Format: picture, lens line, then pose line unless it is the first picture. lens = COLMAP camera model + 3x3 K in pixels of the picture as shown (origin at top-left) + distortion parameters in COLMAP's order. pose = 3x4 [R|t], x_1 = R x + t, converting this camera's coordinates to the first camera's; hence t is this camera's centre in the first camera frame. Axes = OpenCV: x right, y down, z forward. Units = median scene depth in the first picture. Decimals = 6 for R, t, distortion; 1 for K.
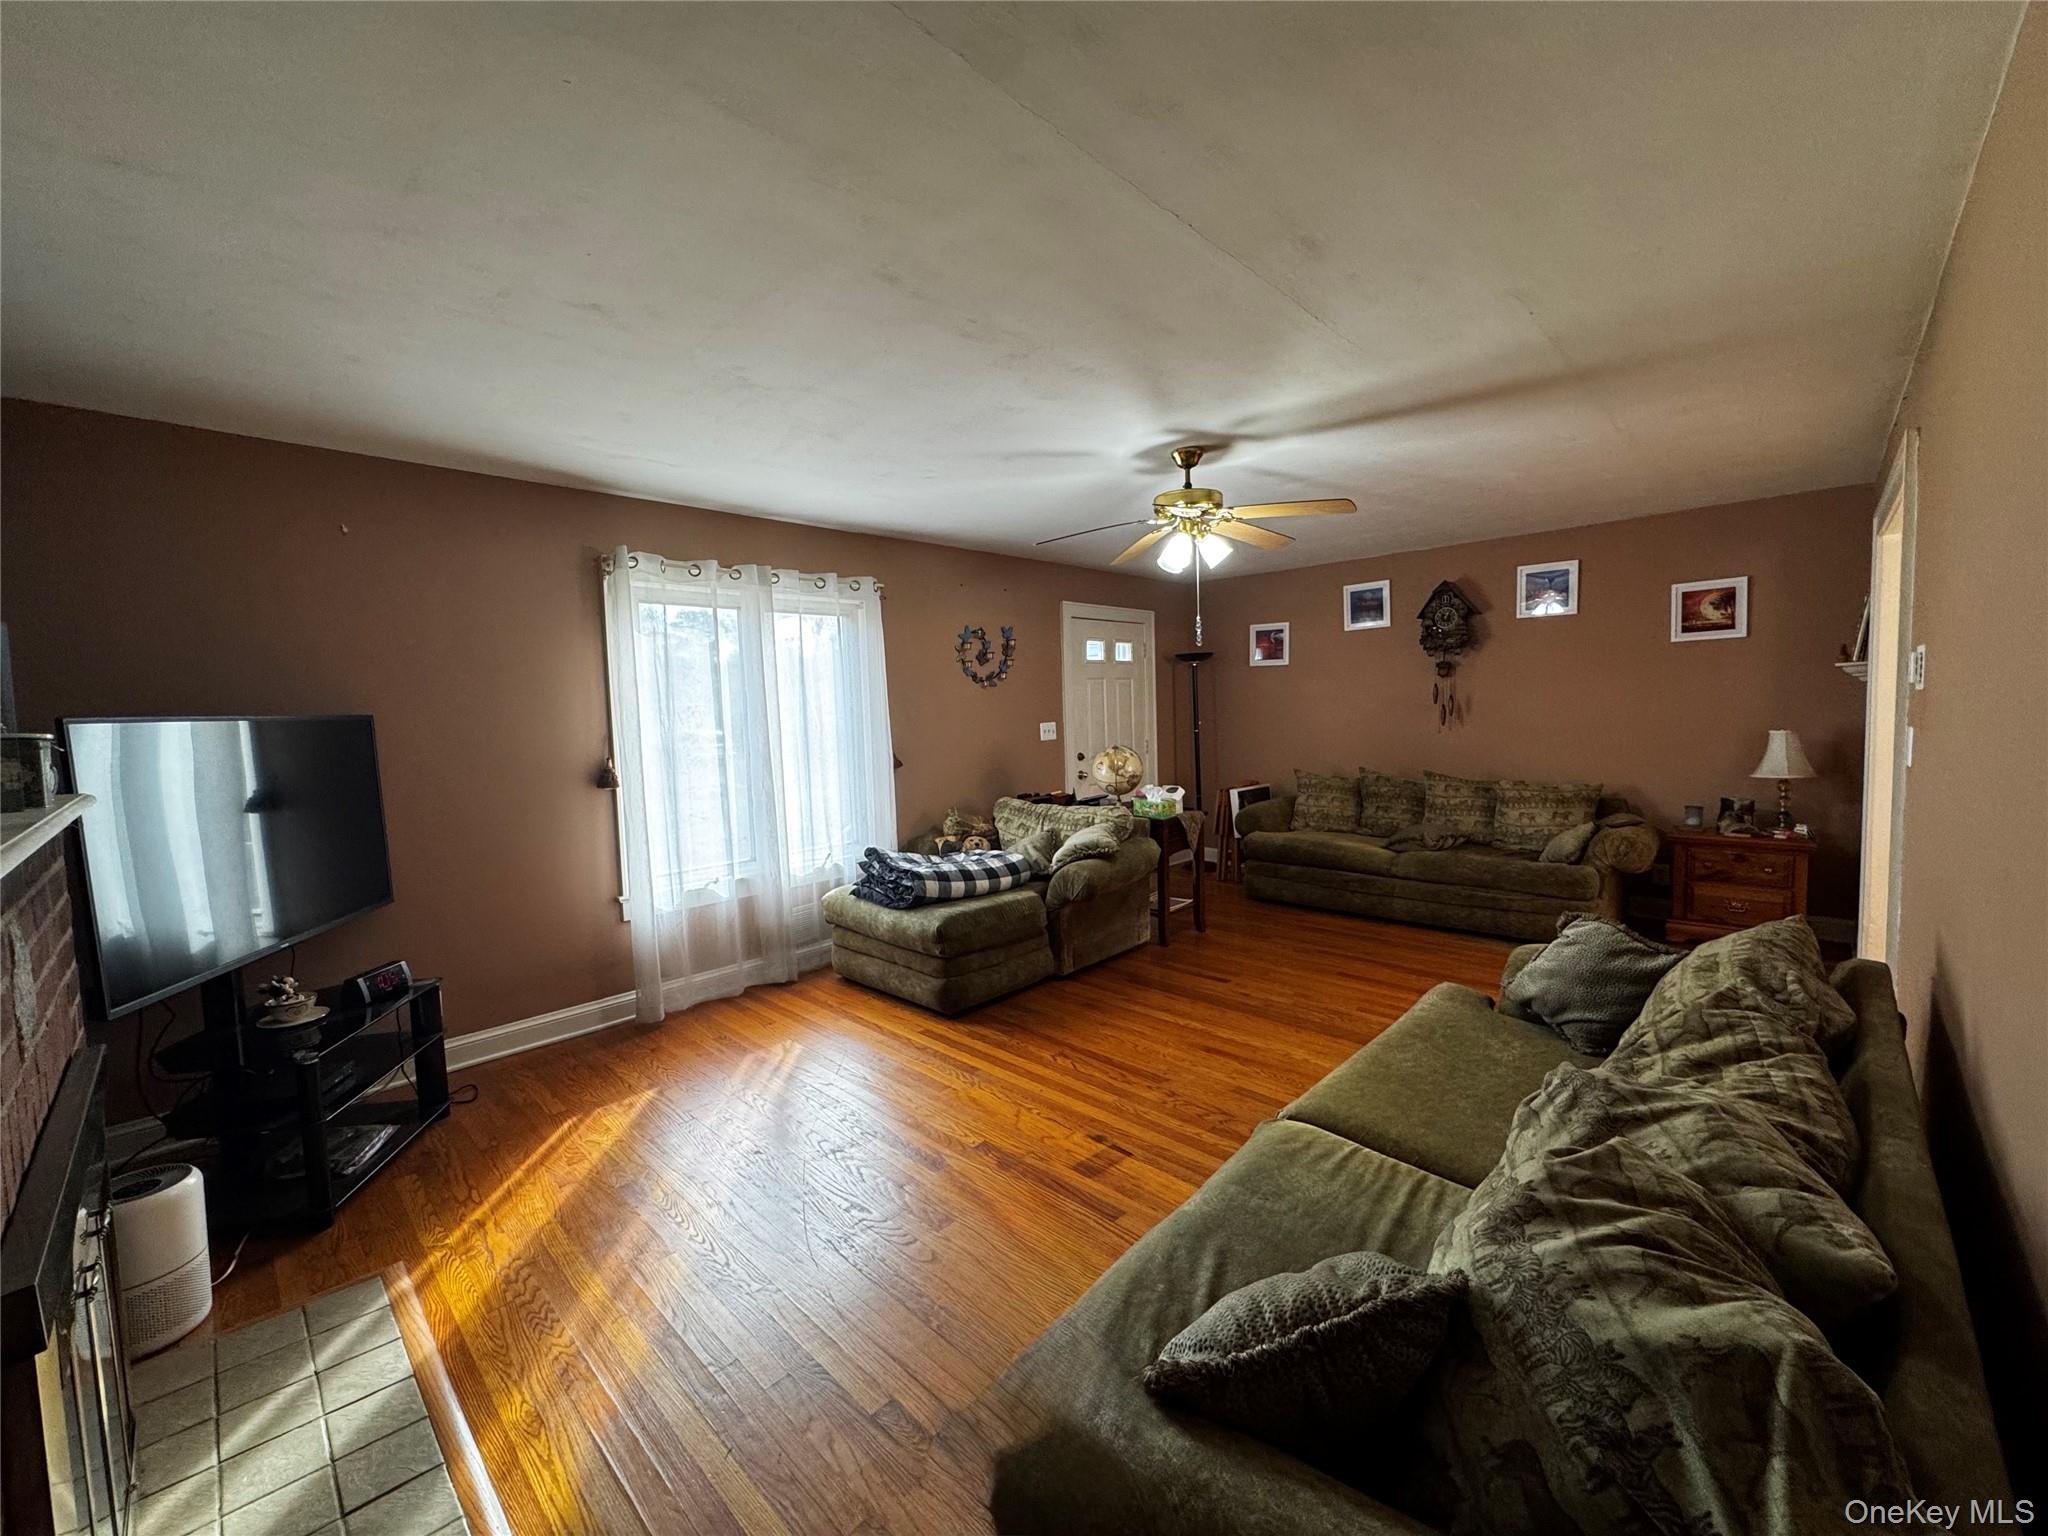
lens RADIAL K [[815.2, 0, 1020.2], [0, 815.2, 762.8], [0, 0, 1]] dist [-0.003601, -0.000719]
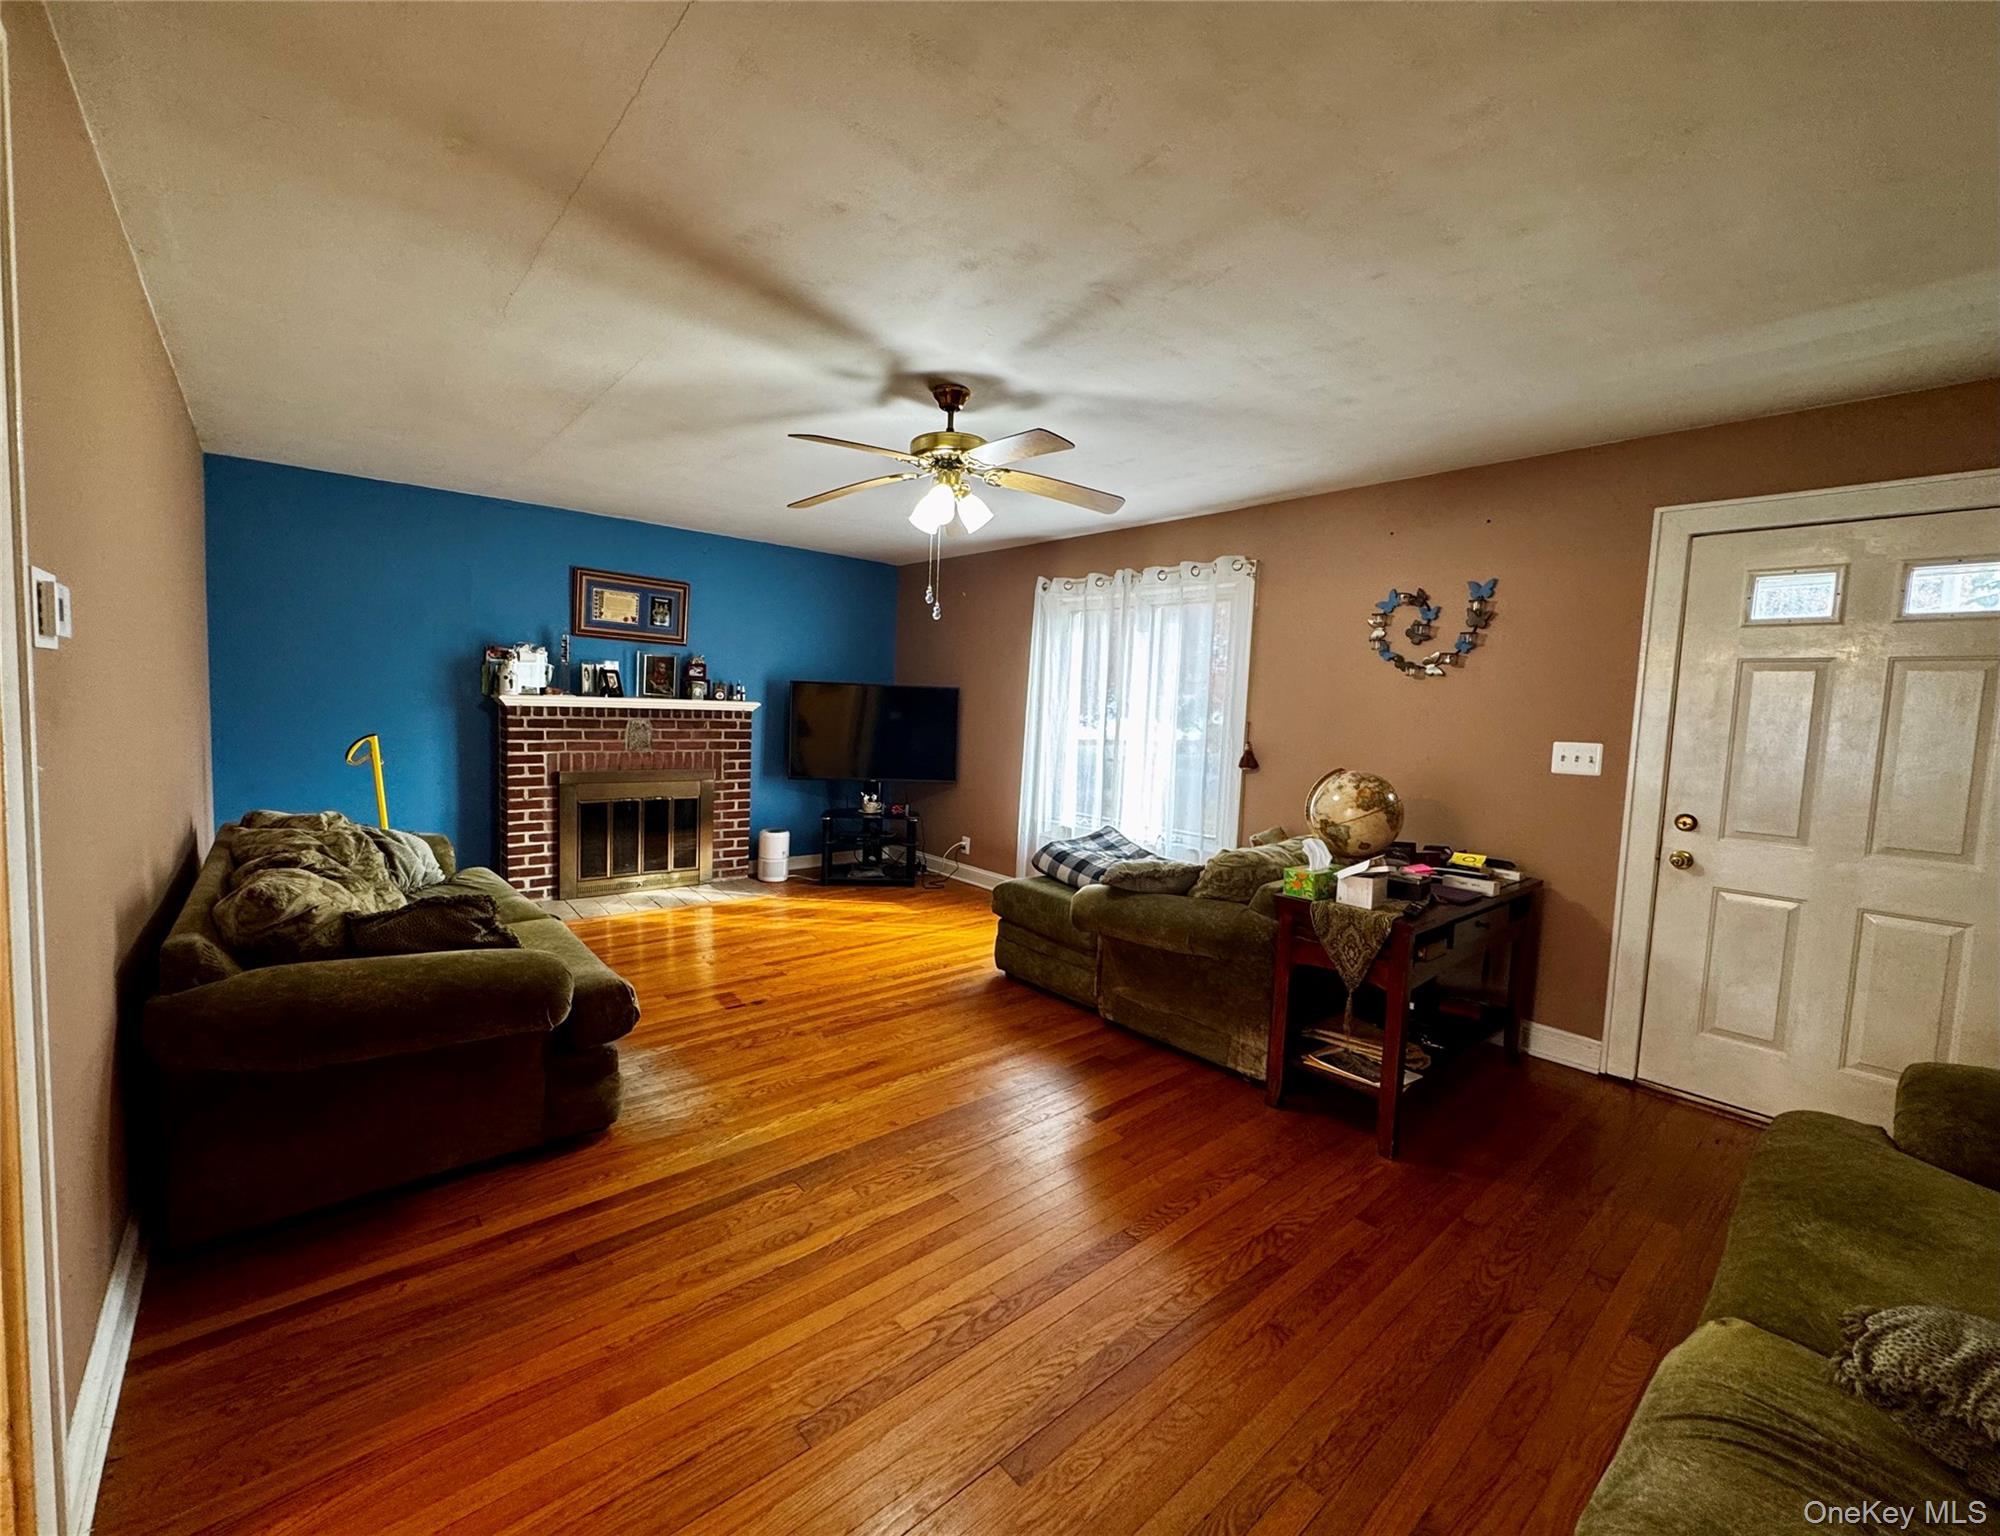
lens RADIAL K [[825.1, 0, 996.2], [0, 825.1, 768.2], [0, 0, 1]] dist [-0.002512, -0.000040]
pose [[-0.093523, 0.108620, -0.989674, 1.081431], [-0.102753, 0.987670, 0.118110, -0.100383], [0.990301, 0.112738, -0.081209, 1.148191]]
